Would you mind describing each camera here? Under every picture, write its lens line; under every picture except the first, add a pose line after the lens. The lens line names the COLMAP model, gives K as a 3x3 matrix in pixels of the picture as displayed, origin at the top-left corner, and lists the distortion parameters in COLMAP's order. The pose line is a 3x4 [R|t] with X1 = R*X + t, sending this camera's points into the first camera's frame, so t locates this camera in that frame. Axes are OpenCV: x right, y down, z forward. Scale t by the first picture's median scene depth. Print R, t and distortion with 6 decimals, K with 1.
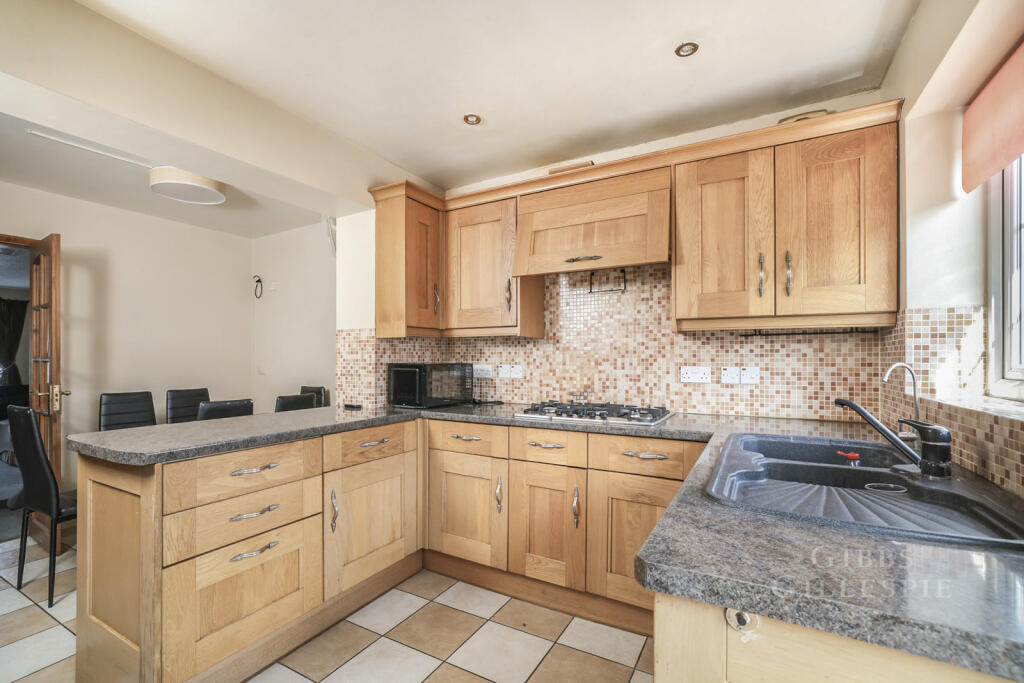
lens RADIAL K [[463.3, 0, 509.6], [0, 463.3, 356.9], [0, 0, 1]] dist [-0.001748, -0.000052]
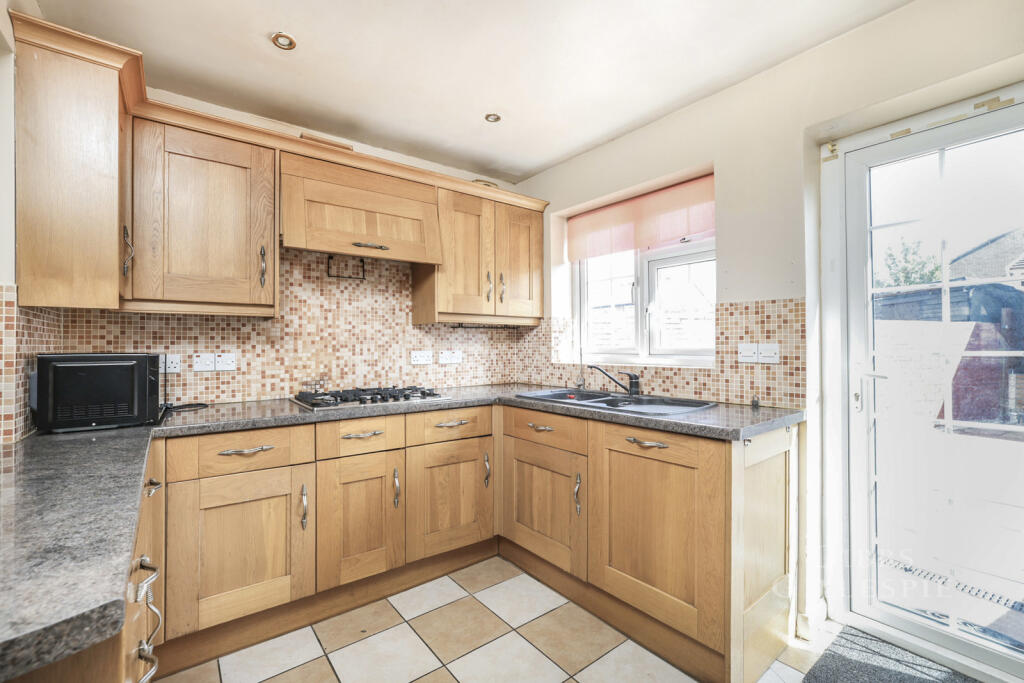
lens RADIAL K [[438.8, 0, 512.0], [0, 438.8, 341.5], [0, 0, 1]] dist [0.001030, 0.000108]
pose [[0.397467, 0.006162, 0.917596, -0.541179], [0.002129, 0.999969, -0.007637, 0.004619], [-0.917614, 0.004989, 0.397441, 0.306289]]
